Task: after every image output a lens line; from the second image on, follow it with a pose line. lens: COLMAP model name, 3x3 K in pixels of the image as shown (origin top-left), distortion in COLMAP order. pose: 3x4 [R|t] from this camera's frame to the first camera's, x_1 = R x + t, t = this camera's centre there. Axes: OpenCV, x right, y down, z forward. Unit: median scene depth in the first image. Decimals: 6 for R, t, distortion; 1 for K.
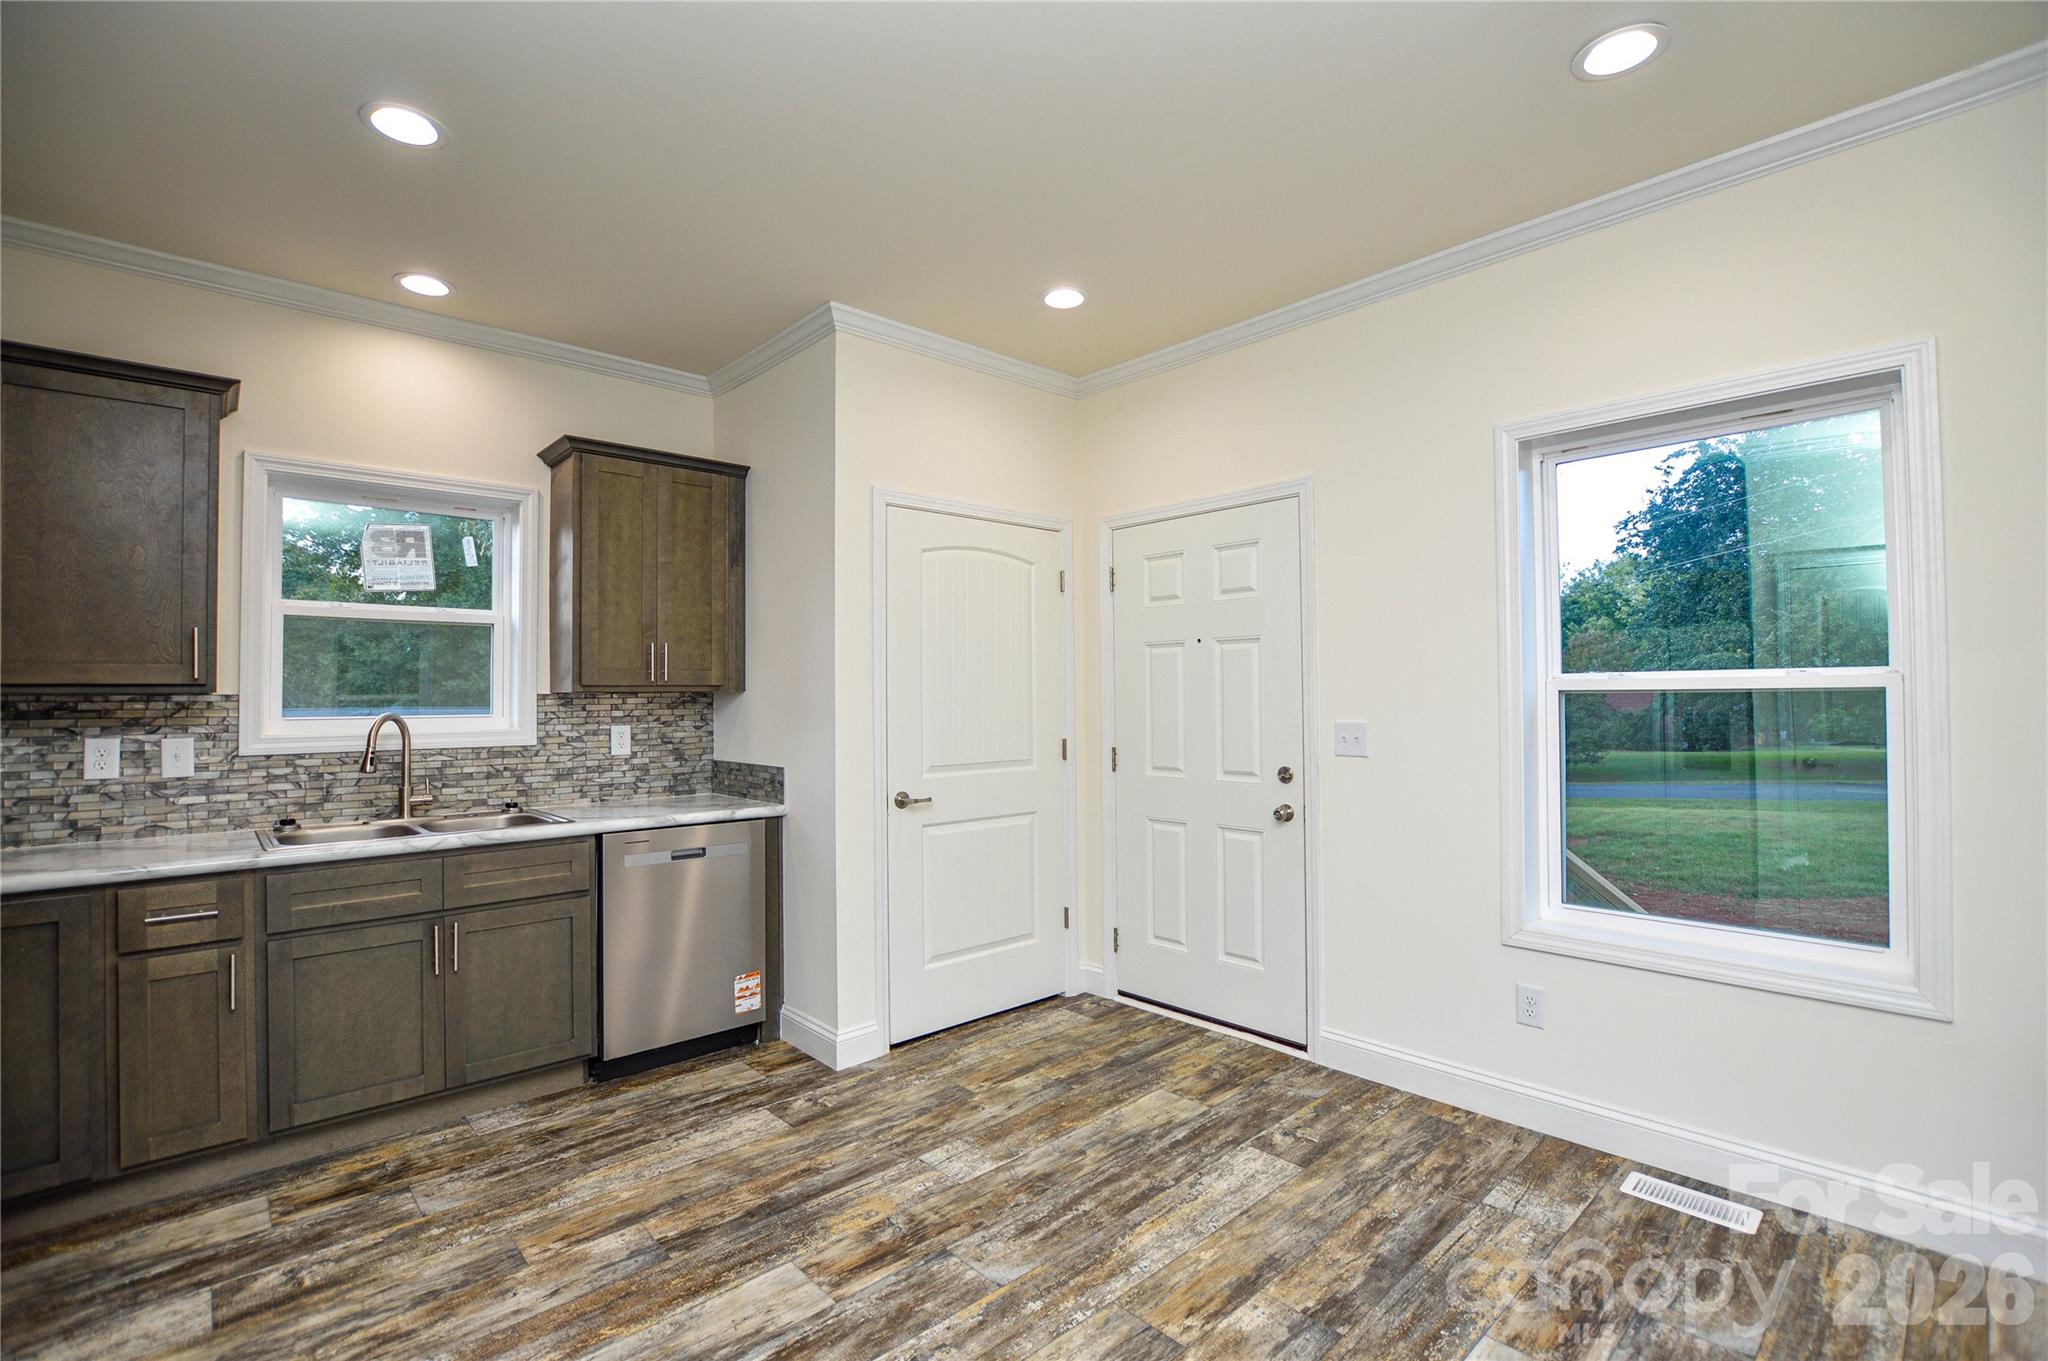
lens RADIAL K [[910.2, 0, 1024.0], [0, 910.2, 680.5], [0, 0, 1]] dist [-0.016012, -0.000467]
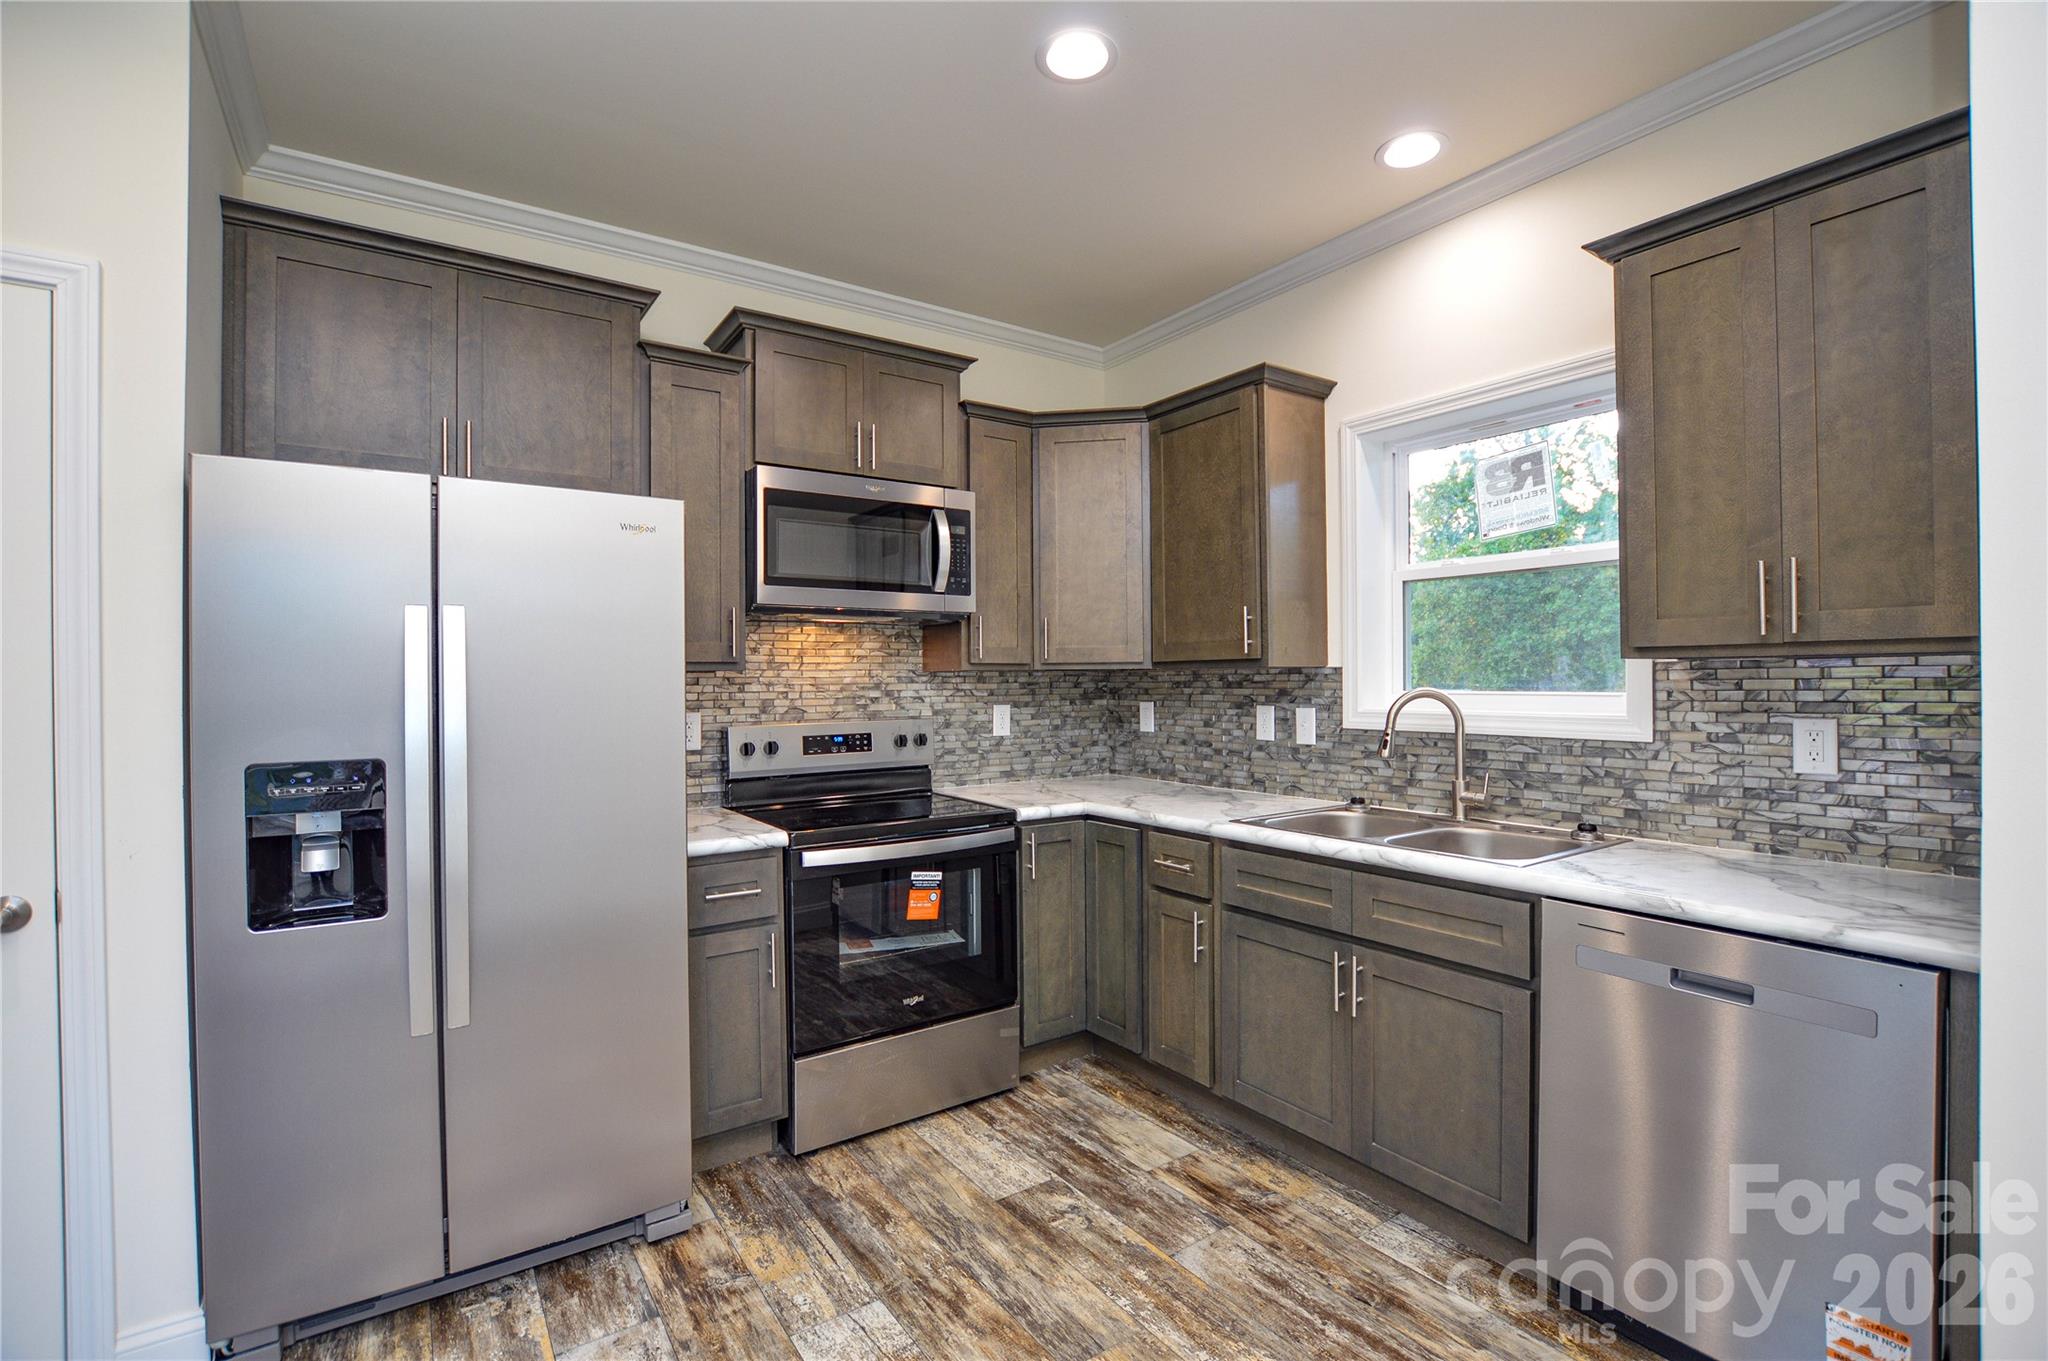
lens RADIAL K [[939.5, 0, 1038.2], [0, 939.5, 681.7], [0, 0, 1]] dist [-0.019951, -0.000423]
pose [[-0.137552, 0.011250, -0.990431, 0.253970], [0.025603, 0.999642, 0.007799, 0.018920], [0.990164, -0.024285, -0.137791, 1.004661]]
